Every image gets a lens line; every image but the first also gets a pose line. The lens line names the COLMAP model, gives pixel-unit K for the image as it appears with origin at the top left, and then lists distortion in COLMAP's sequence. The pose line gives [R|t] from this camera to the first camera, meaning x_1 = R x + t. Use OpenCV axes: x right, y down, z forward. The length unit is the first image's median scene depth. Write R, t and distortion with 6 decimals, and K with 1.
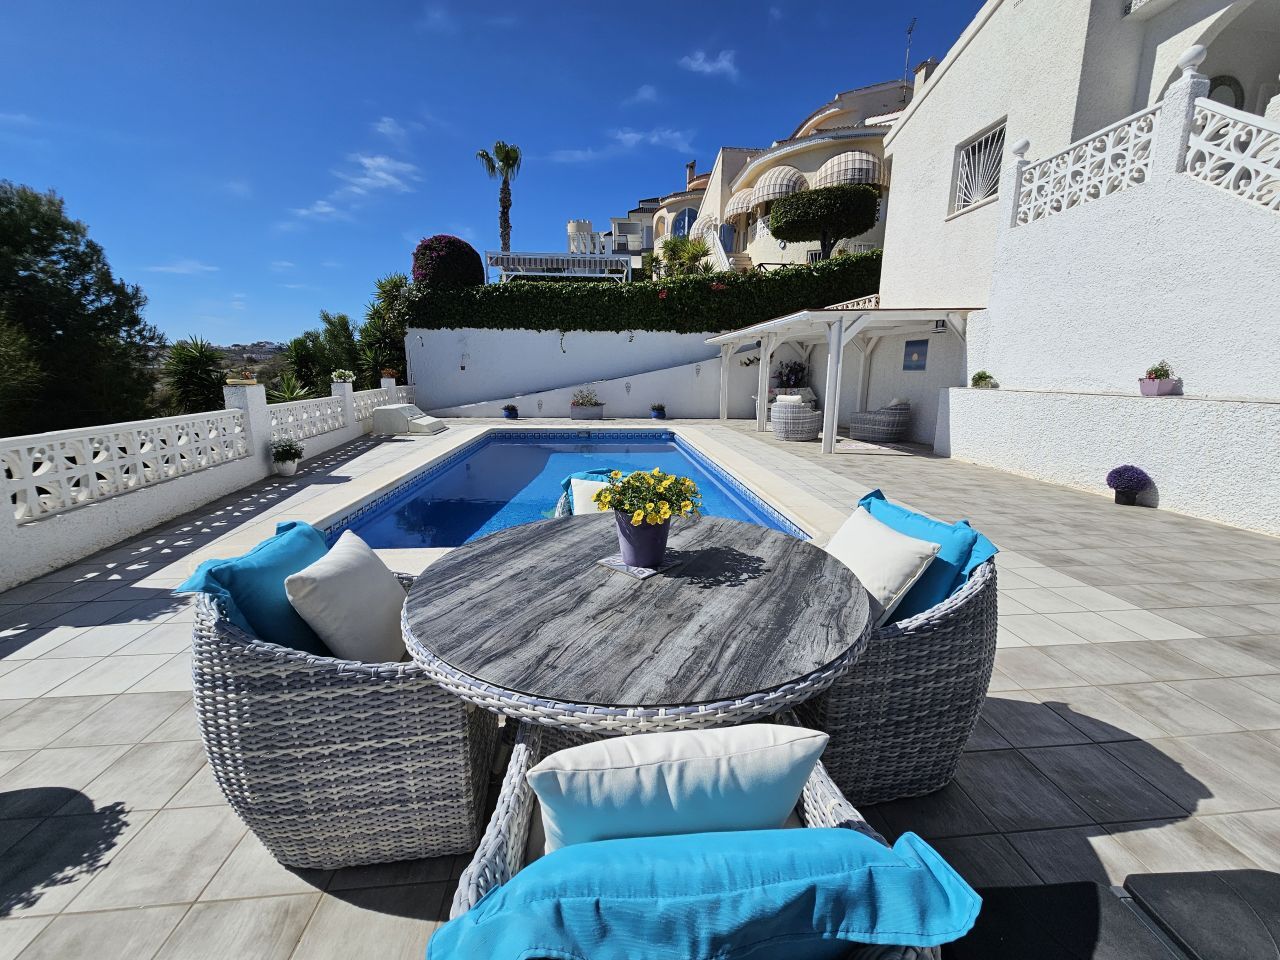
lens RADIAL K [[521.4, 0, 639.7], [0, 521.4, 470.9], [0, 0, 1]] dist [0.000077, 0.000592]
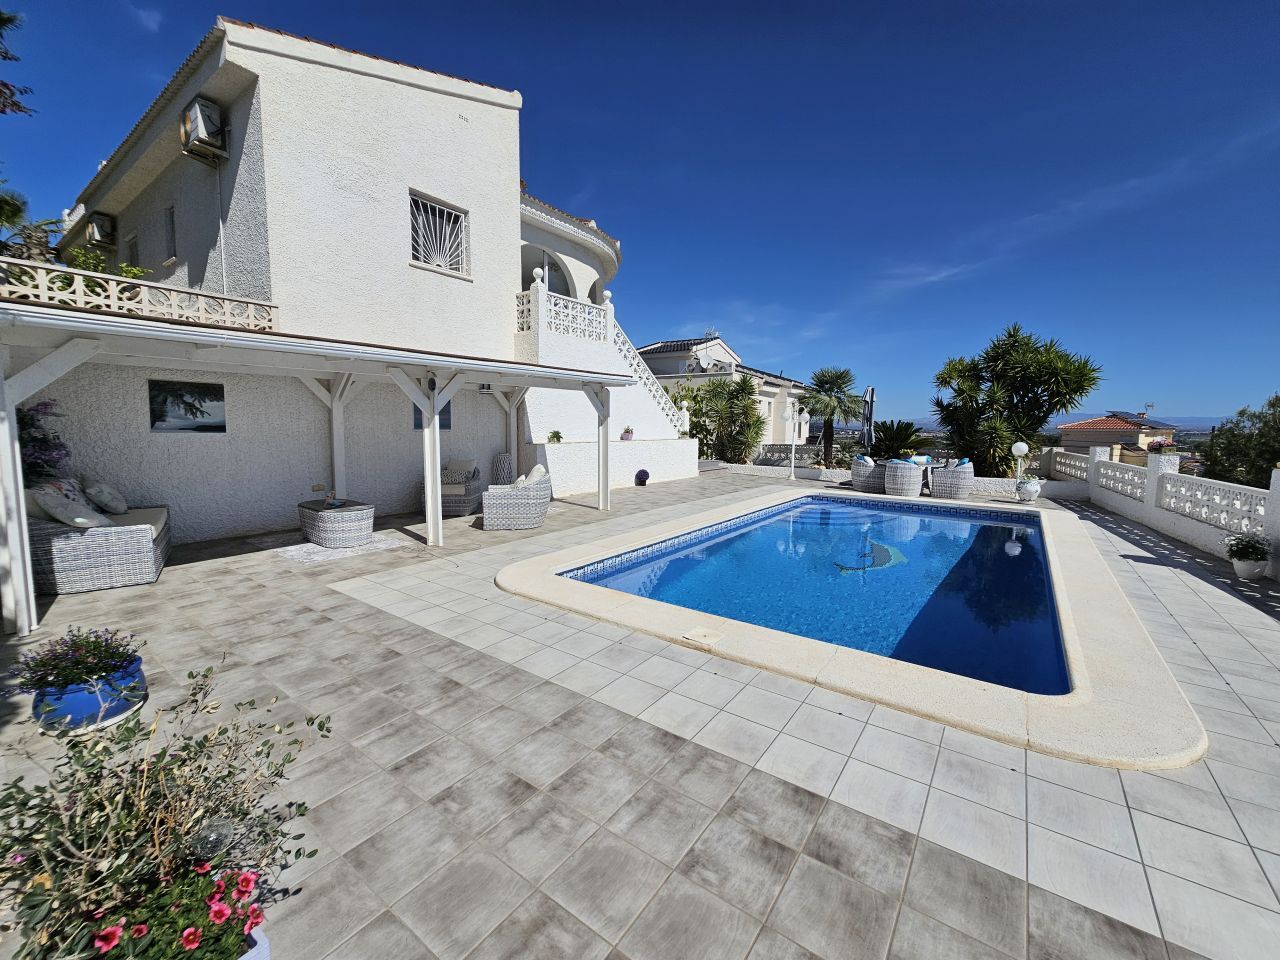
lens RADIAL K [[521.4, 0, 639.7], [0, 521.4, 470.9], [0, 0, 1]] dist [0.000077, 0.000592]
pose [[-0.753205, -0.077209, 0.653239, -0.339060], [0.105346, 0.966110, 0.235656, -0.317082], [-0.649295, 0.246313, -0.719545, 1.529021]]
